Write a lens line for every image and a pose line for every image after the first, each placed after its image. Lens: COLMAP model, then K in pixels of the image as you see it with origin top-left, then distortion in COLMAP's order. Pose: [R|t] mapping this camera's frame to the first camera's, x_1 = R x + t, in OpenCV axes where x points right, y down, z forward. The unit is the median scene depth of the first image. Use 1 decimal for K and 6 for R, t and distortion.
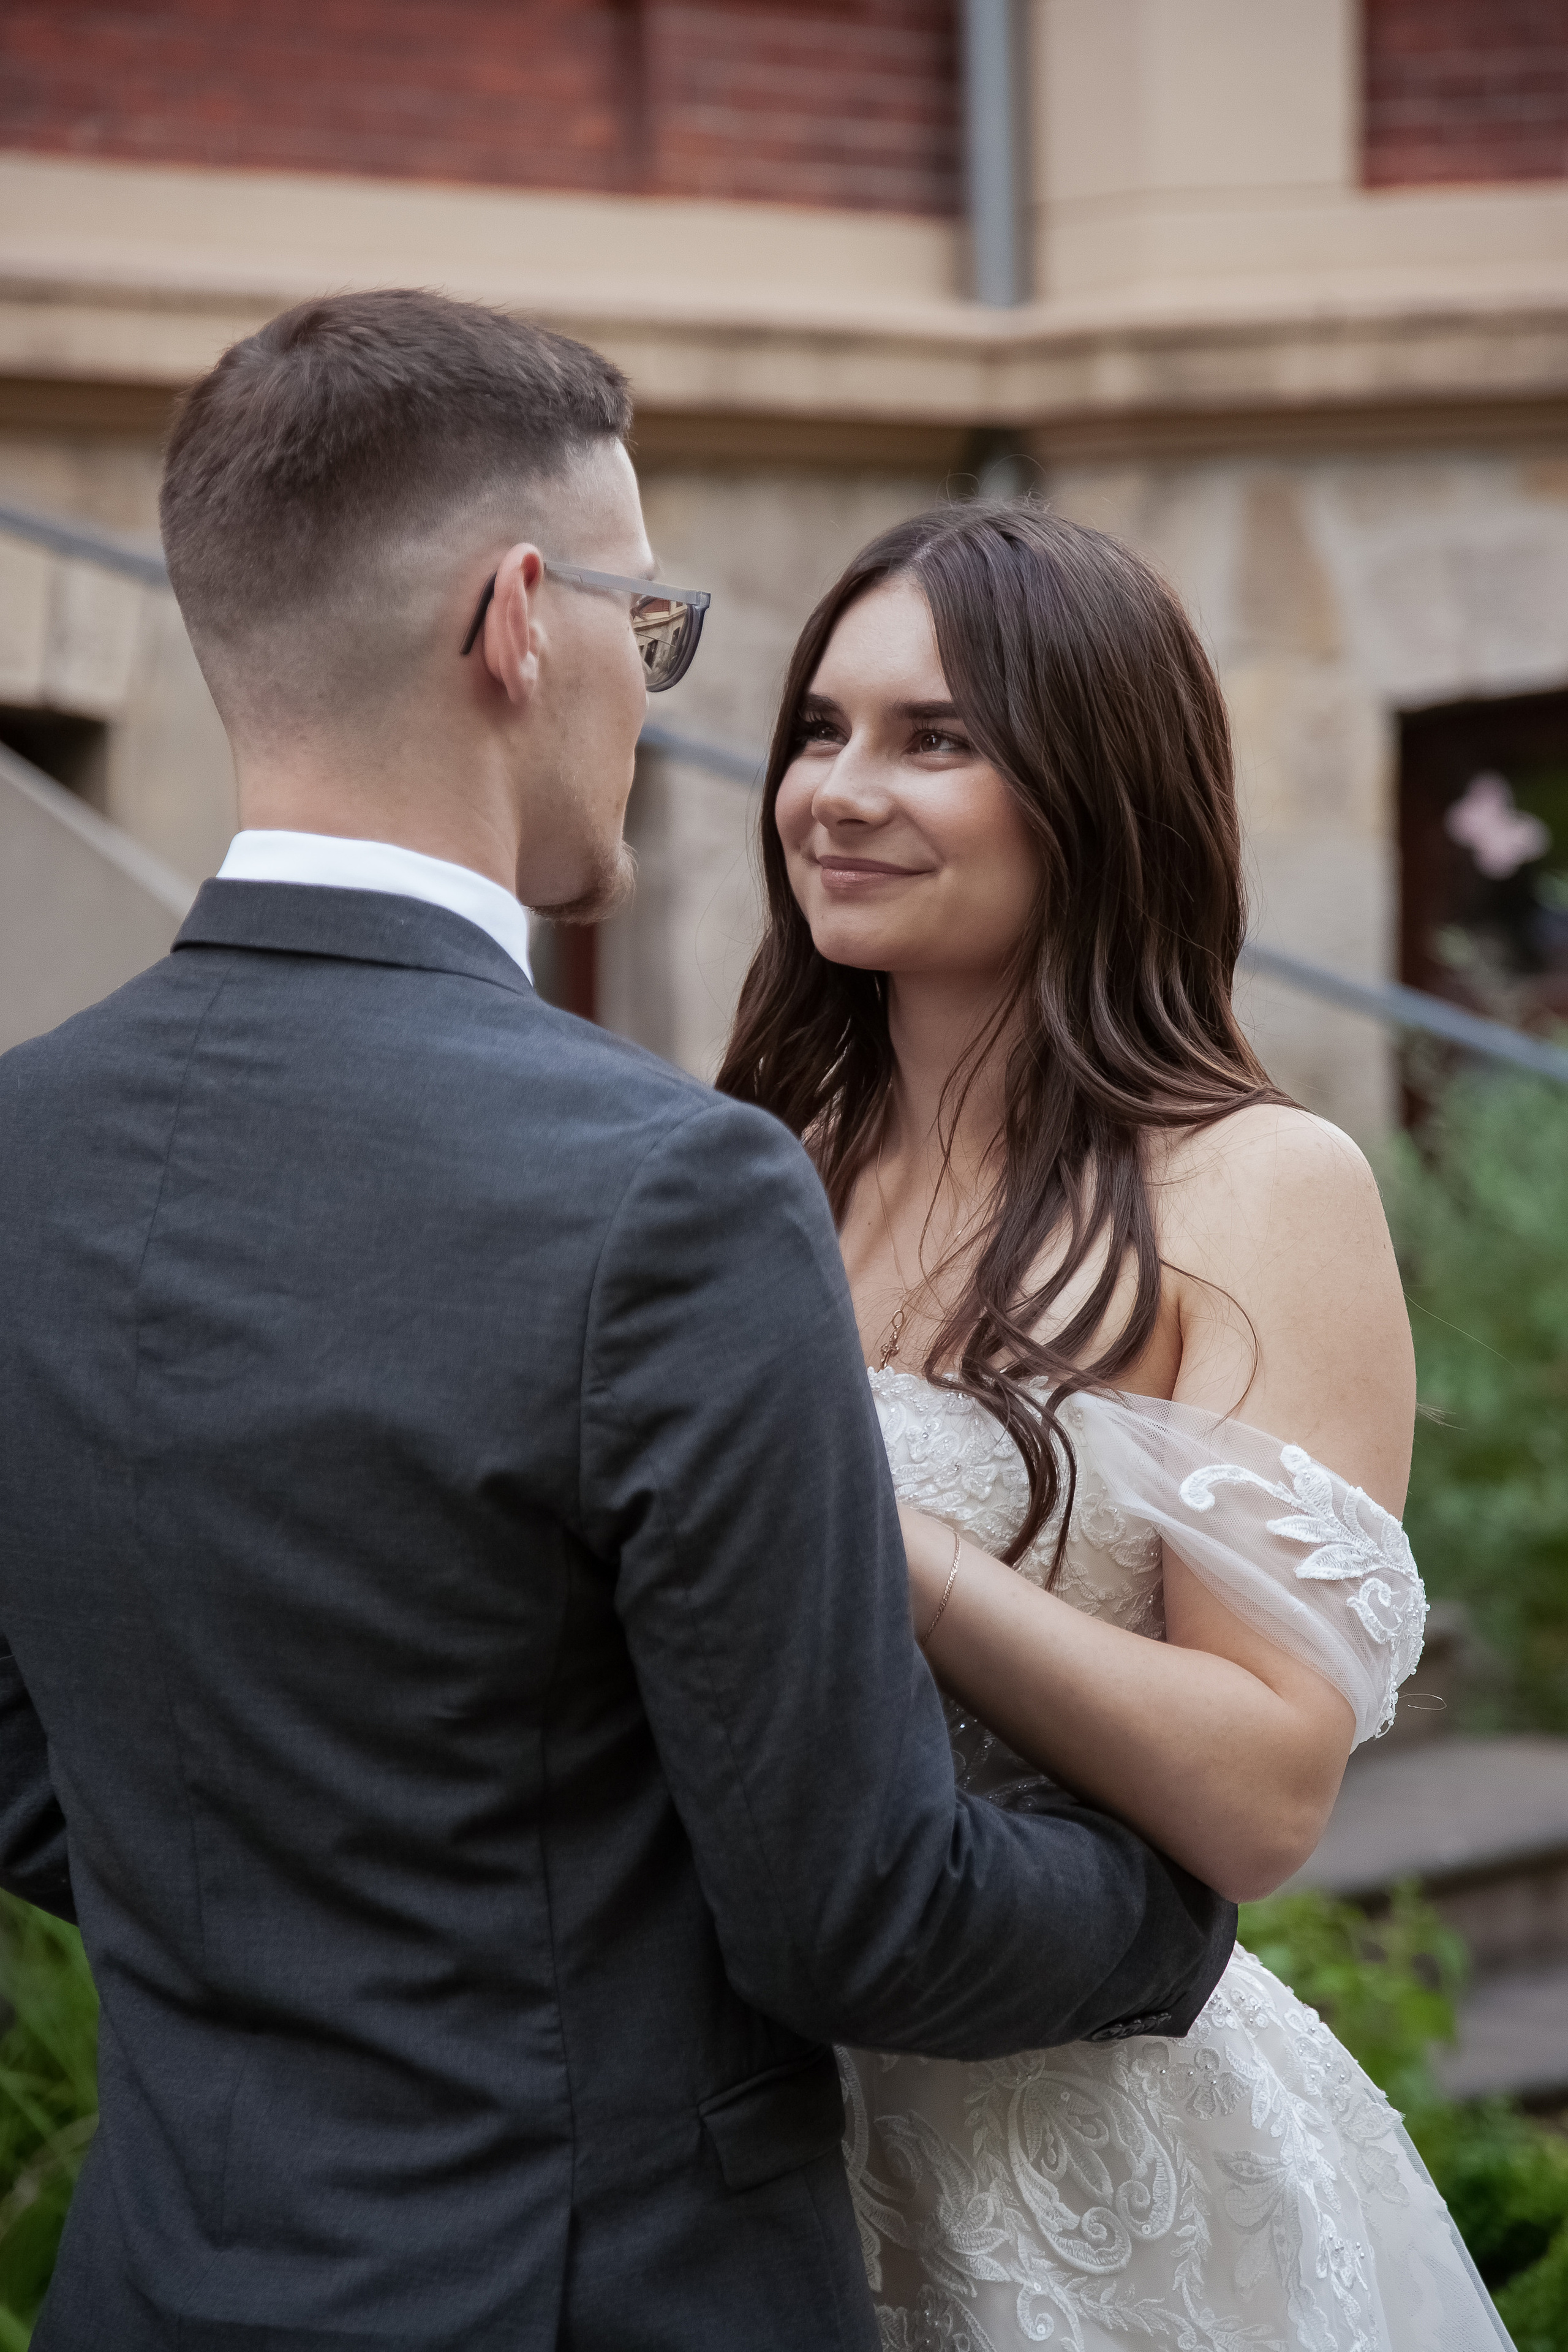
lens RADIAL K [[4293.5, 0, 784.0], [0, 4293.5, 1176.0], [0, 0, 1]] dist [0.285869, -0.144375]
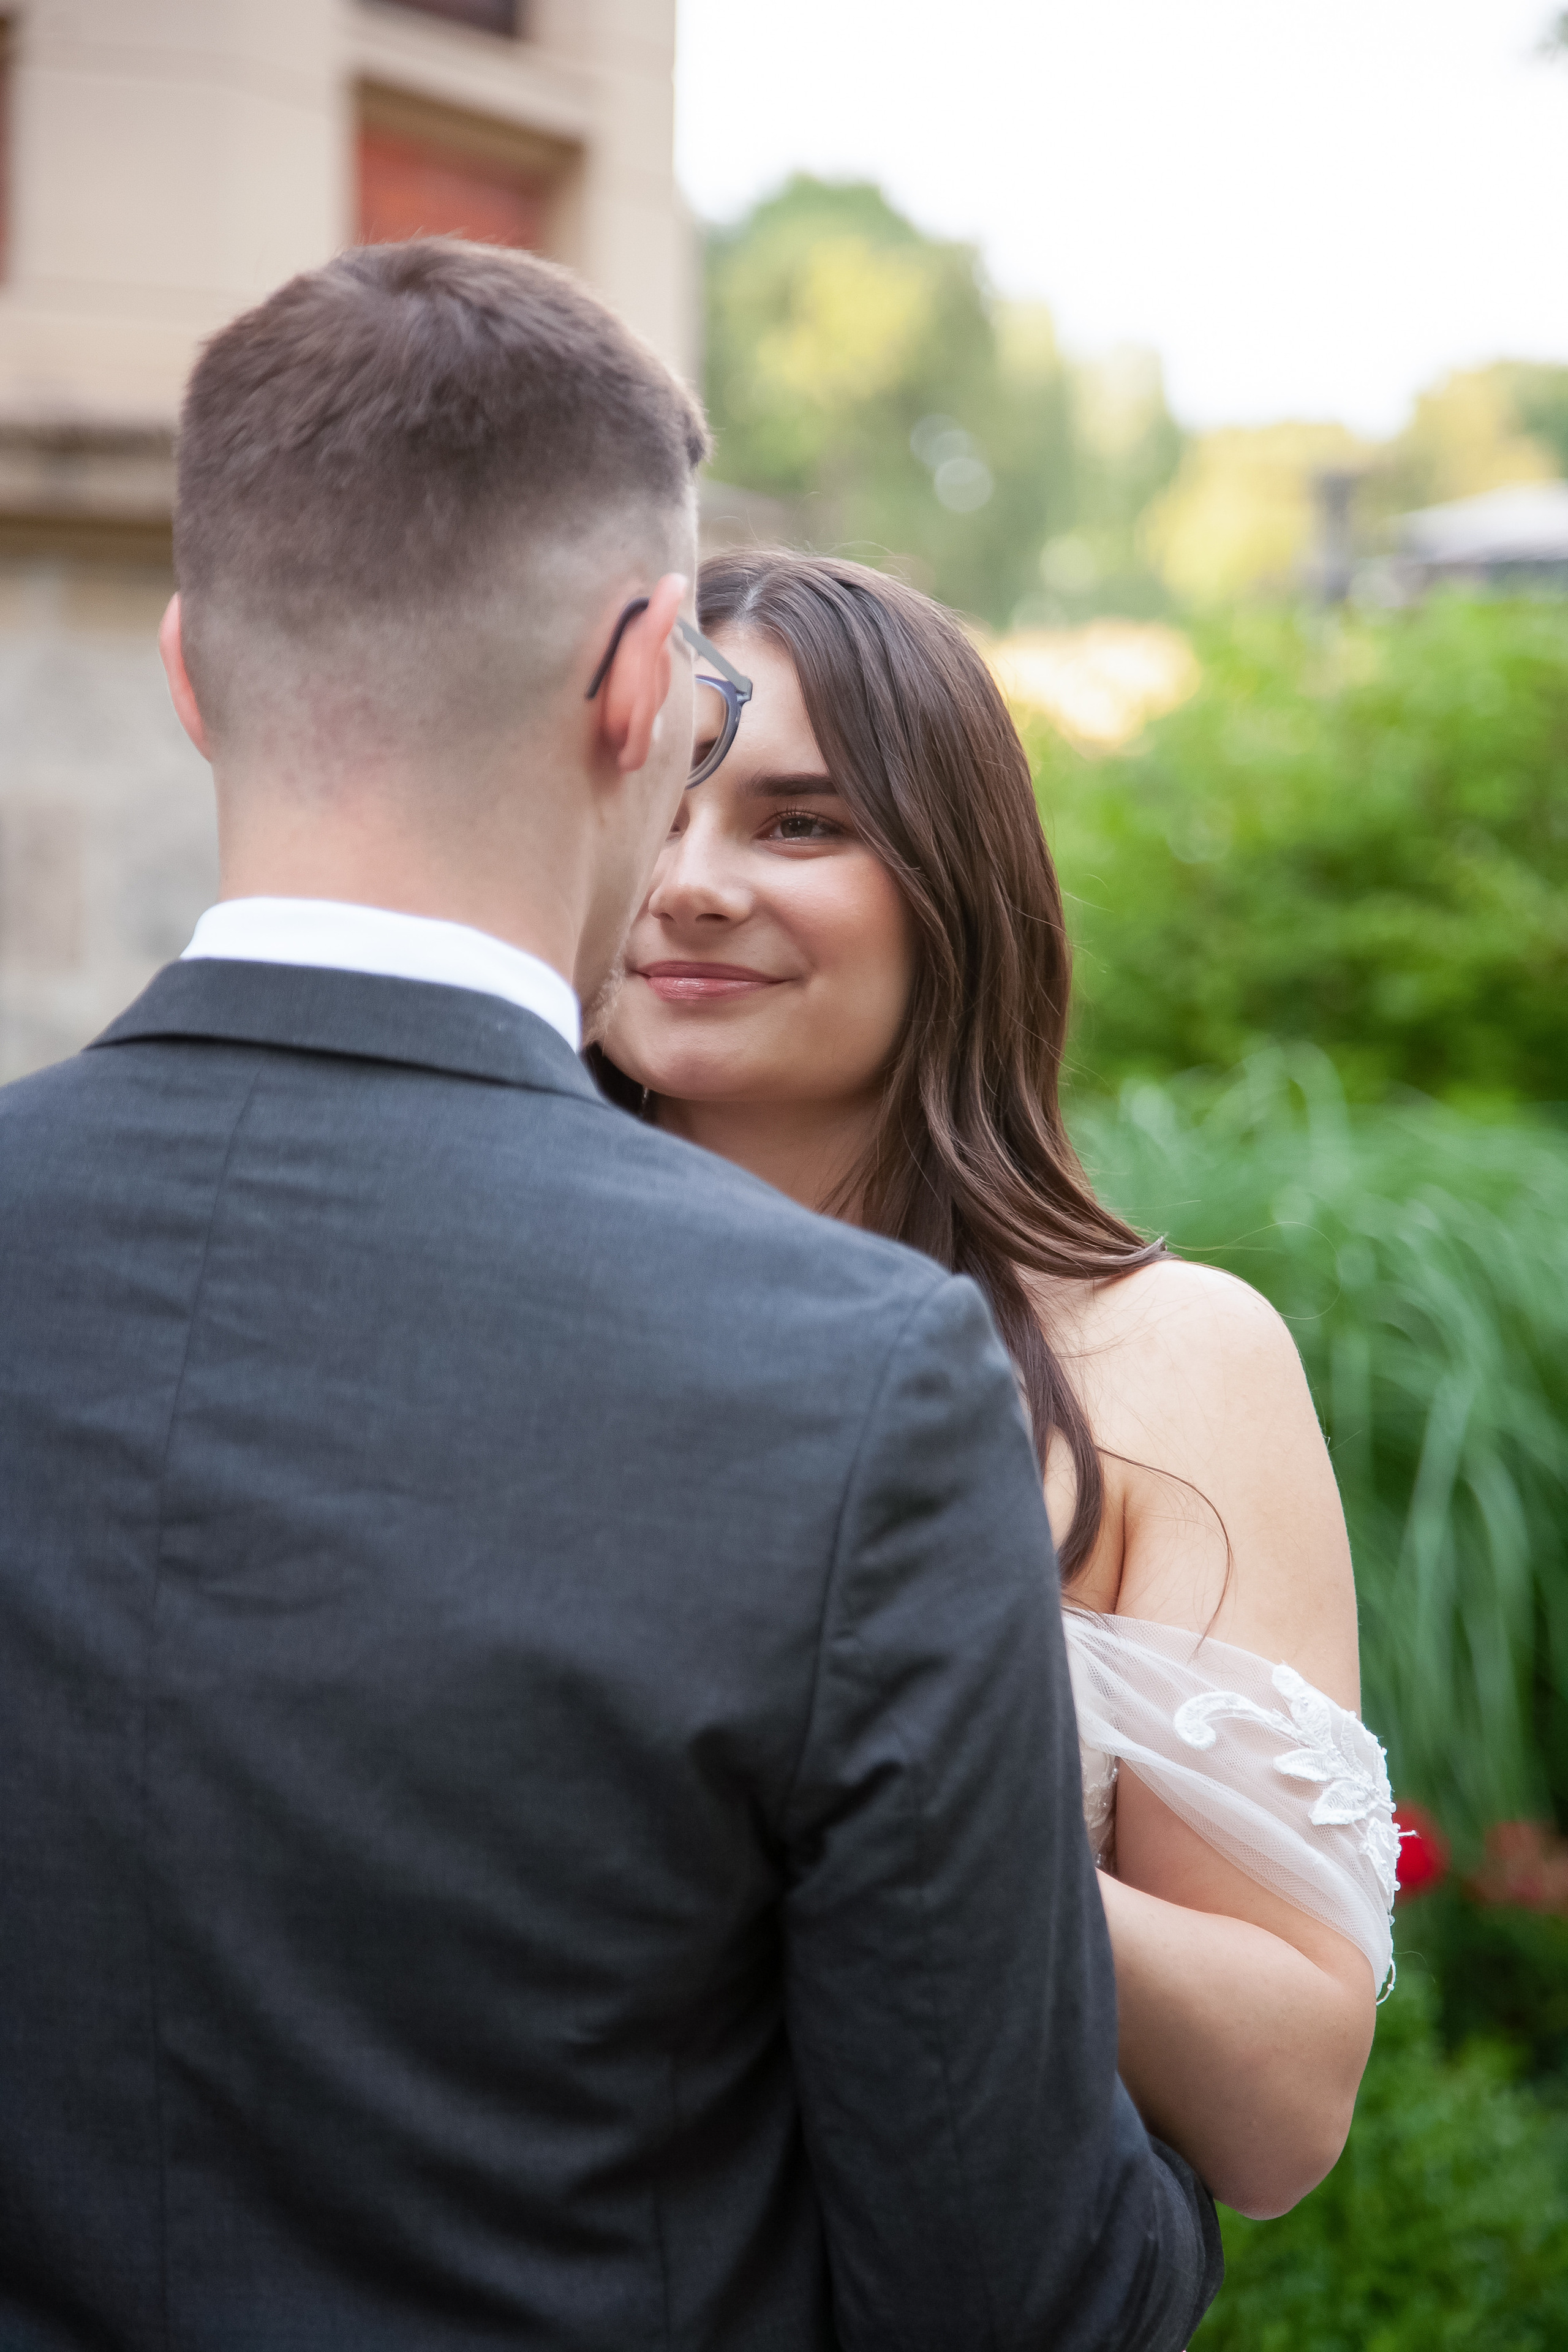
lens RADIAL K [[4264.9, 0, 783.5], [0, 4264.9, 1297.4], [0, 0, 1]] dist [0.626789, -0.110033]
pose [[0.975392, 0.035585, 0.217586, -0.211571], [-0.037525, 0.999284, 0.004788, -0.014694], [-0.217259, -0.012835, 0.976030, 0.214627]]
